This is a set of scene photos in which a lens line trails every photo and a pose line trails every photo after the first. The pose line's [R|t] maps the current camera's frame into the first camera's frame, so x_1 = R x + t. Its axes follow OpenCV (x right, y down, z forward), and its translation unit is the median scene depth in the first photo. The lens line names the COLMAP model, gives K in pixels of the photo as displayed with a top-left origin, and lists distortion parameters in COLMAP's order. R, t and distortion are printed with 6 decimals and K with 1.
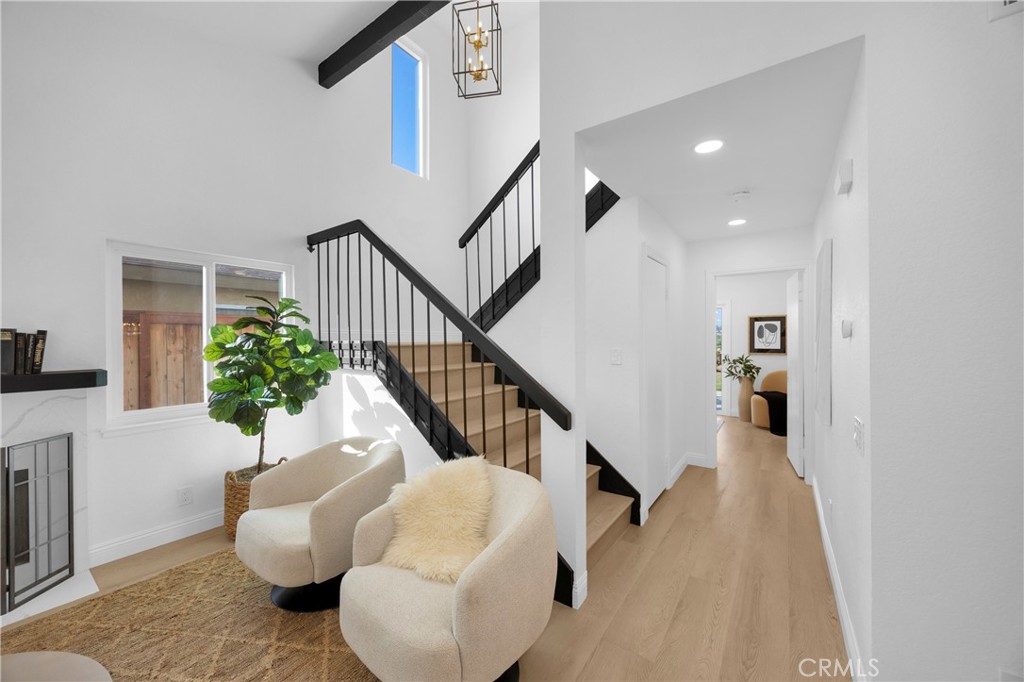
lens RADIAL K [[386.2, 0, 507.4], [0, 386.2, 340.6], [0, 0, 1]] dist [-0.005407, -0.000065]
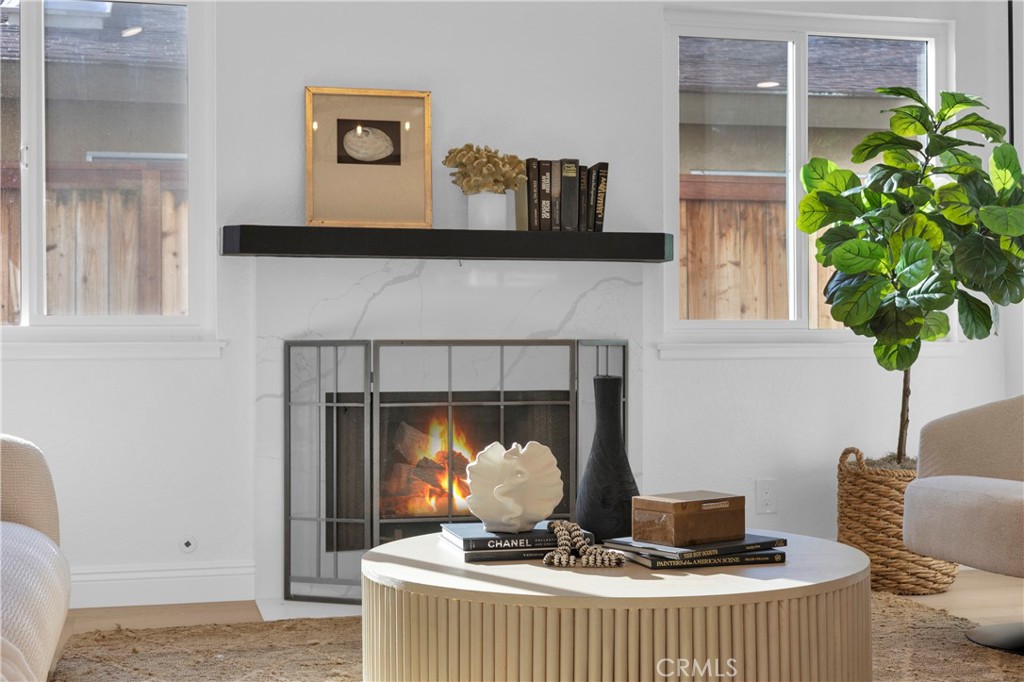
lens RADIAL K [[1450.9, 0, 512.0], [0, 1450.9, 341.0], [0, 0, 1]] dist [-0.007288, 0.007975]
pose [[0.763483, -0.000070, -0.645828, 0.134939], [-0.001094, 0.999998, -0.001402, 0.197284], [0.645827, 0.001776, 0.763482, -0.656817]]
